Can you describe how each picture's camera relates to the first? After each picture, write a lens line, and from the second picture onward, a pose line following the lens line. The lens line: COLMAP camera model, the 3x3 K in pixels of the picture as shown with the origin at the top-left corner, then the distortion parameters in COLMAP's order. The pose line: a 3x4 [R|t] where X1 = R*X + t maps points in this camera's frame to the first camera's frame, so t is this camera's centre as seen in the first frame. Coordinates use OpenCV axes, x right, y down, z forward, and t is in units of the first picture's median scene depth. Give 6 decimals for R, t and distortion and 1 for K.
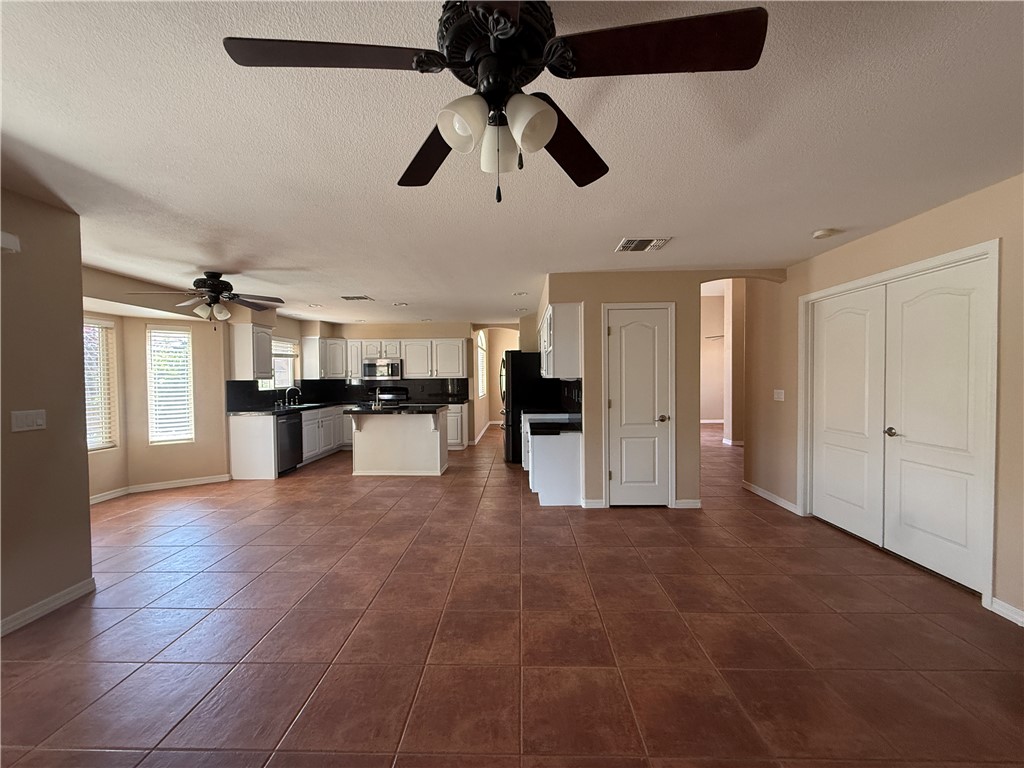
lens RADIAL K [[408.7, 0, 512.0], [0, 408.7, 384.0], [0, 0, 1]] dist [-0.000501, -0.000074]
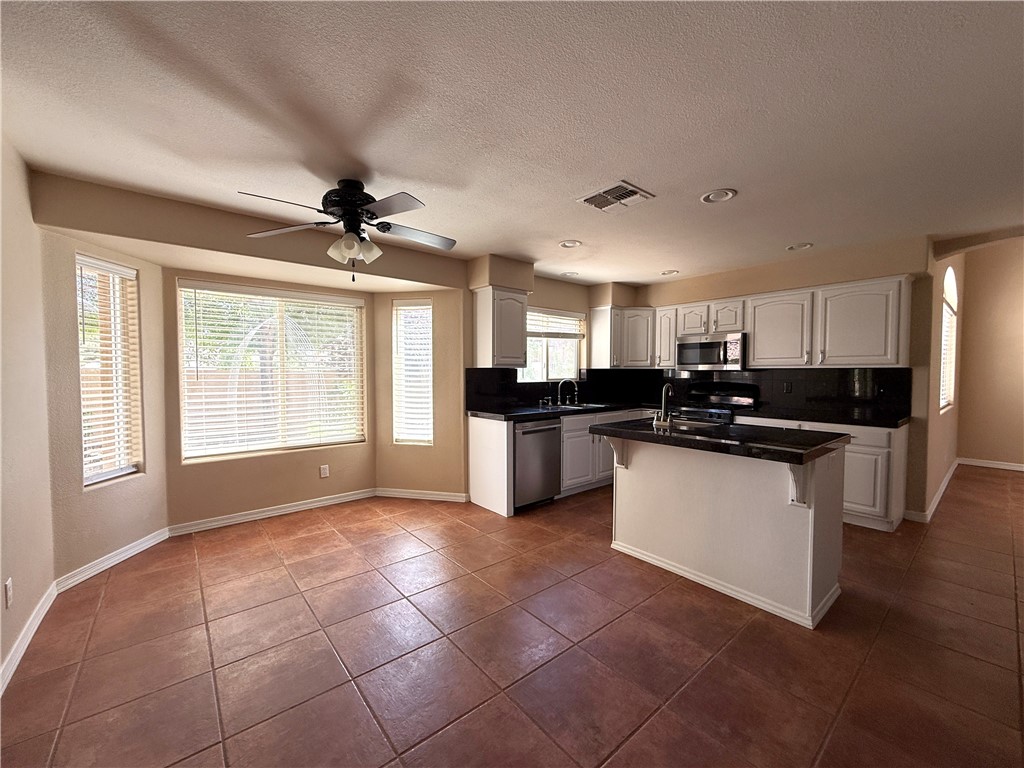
lens RADIAL K [[411.0, 0, 507.8], [0, 411.0, 386.0], [0, 0, 1]] dist [0.000188, 0.000056]
pose [[0.655271, 0.035833, -0.754544, -0.086776], [-0.019881, 0.999346, 0.030193, 0.000151], [0.755132, -0.004783, 0.655555, 0.574412]]
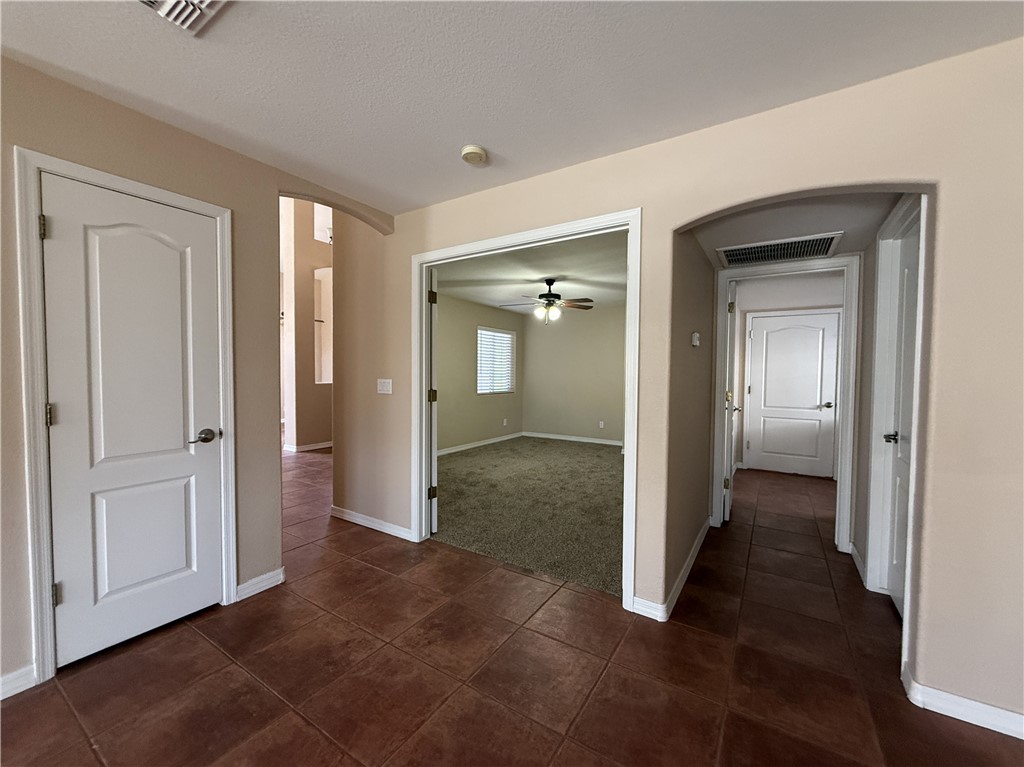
lens RADIAL K [[411.0, 0, 507.8], [0, 411.0, 385.5], [0, 0, 1]] dist [0.000188, 0.000056]
pose [[0.524870, -0.014553, 0.851058, 0.103308], [0.003046, 0.999880, 0.015219, 0.012138], [-0.851177, -0.005396, 0.524851, 0.323814]]
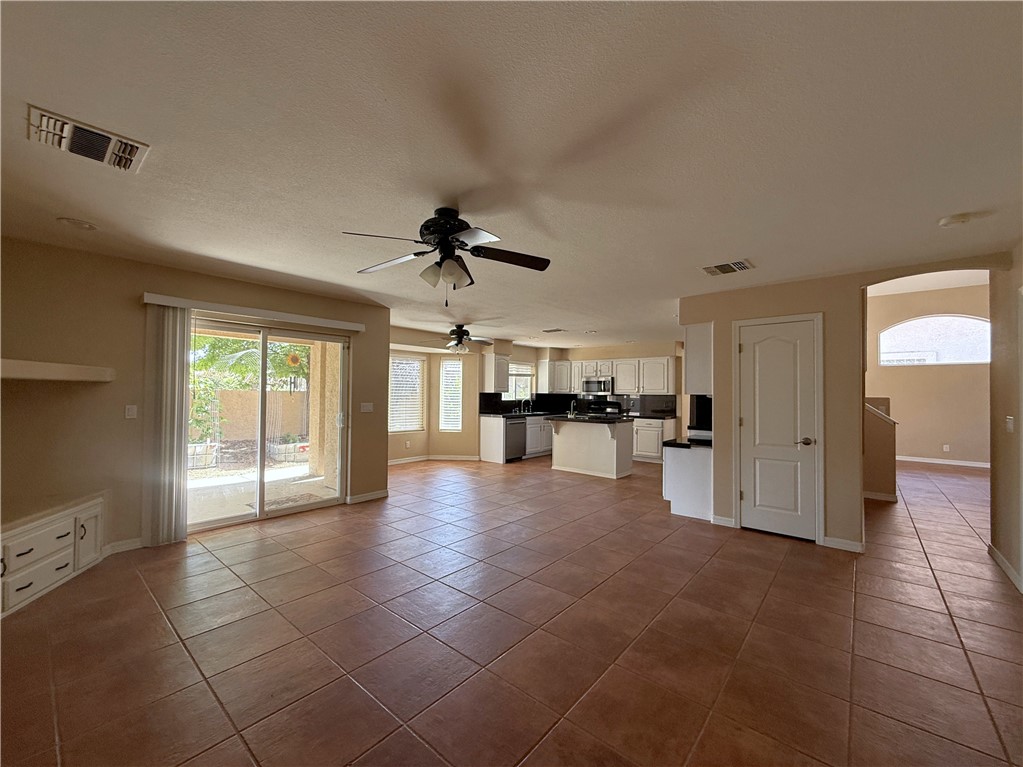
lens RADIAL K [[414.3, 0, 509.8], [0, 414.3, 384.5], [0, 0, 1]] dist [0.000162, 0.000110]
pose [[0.776074, 0.003899, -0.630629, 0.336402], [-0.029353, 0.999120, -0.029946, 0.003907], [0.629958, 0.041751, 0.775506, -0.098302]]
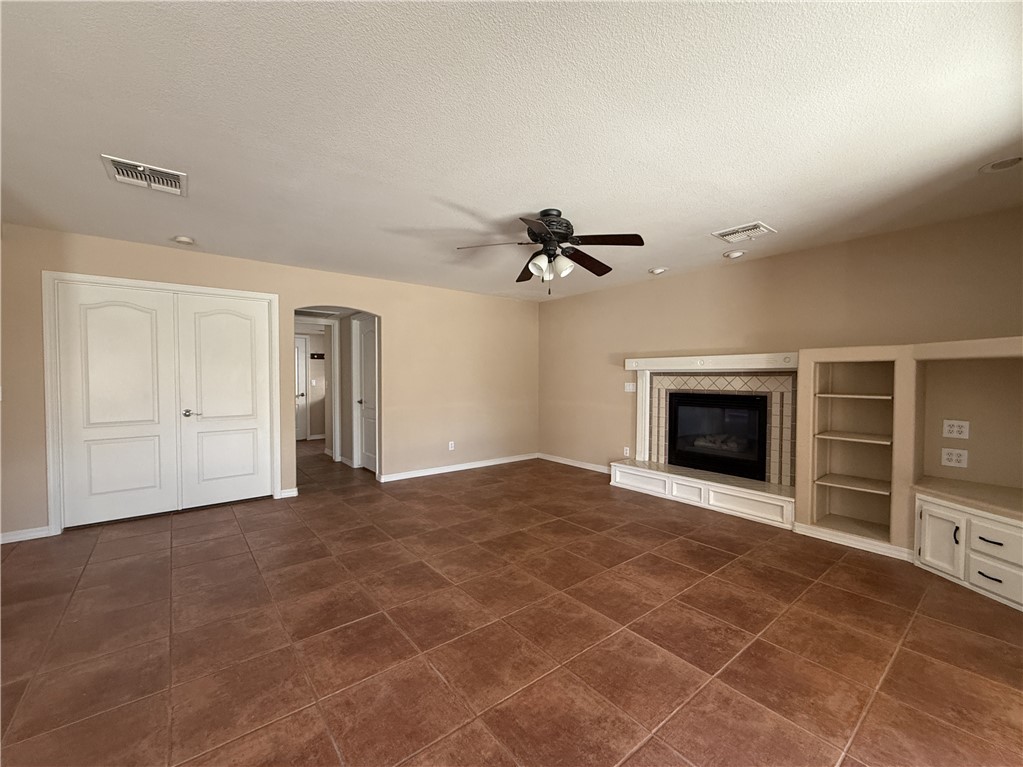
lens RADIAL K [[414.3, 0, 509.8], [0, 414.3, 384.5], [0, 0, 1]] dist [0.000162, 0.000110]
pose [[-0.637743, -0.011006, 0.770170, -0.384549], [0.019155, 0.999362, 0.030143, 0.005350], [-0.770011, 0.033976, -0.637126, 0.590851]]
